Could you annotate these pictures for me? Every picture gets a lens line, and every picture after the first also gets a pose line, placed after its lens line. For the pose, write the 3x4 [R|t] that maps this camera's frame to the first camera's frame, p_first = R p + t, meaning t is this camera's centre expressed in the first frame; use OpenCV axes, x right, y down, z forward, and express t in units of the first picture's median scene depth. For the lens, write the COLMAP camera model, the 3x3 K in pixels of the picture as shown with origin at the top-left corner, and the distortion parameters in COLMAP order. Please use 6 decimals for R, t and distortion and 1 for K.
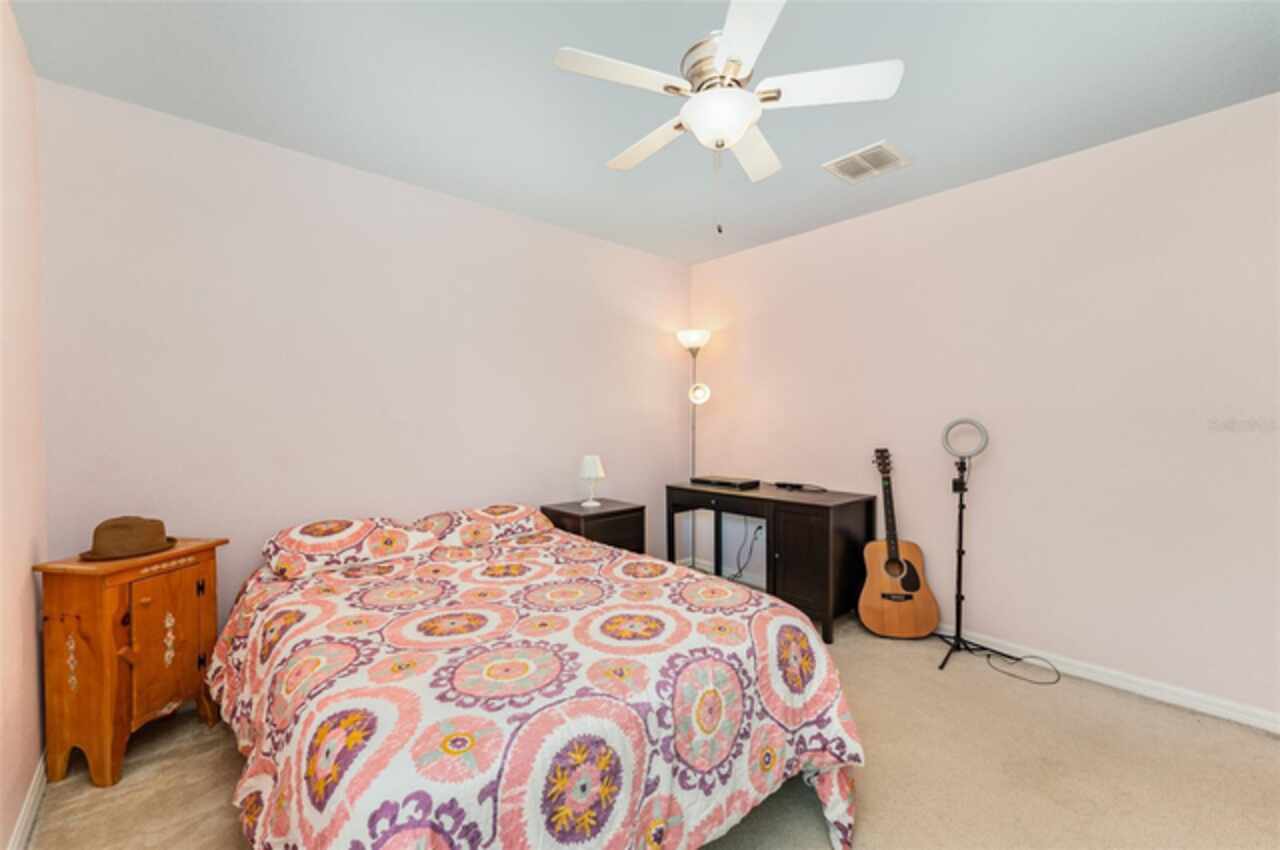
lens RADIAL K [[529.7, 0, 640.1], [0, 529.7, 423.1], [0, 0, 1]] dist [0.002807, 0.000308]
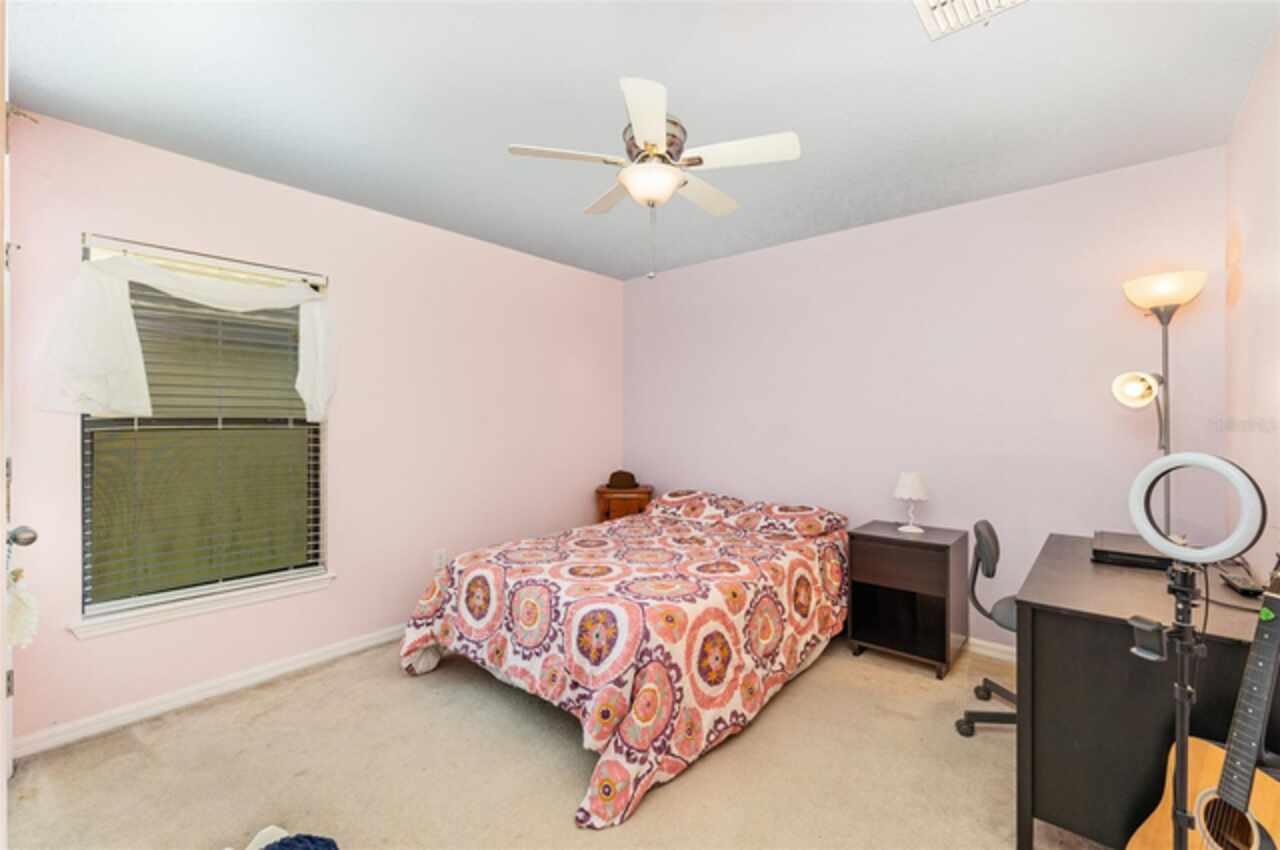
lens RADIAL K [[529.7, 0, 633.4], [0, 529.7, 427.7], [0, 0, 1]] dist [0.002807, 0.000308]
pose [[0.121800, 0.016793, -0.992413, 0.984369], [-0.006530, 0.999849, 0.016118, -0.033817], [0.992533, 0.004517, 0.121892, 0.613929]]
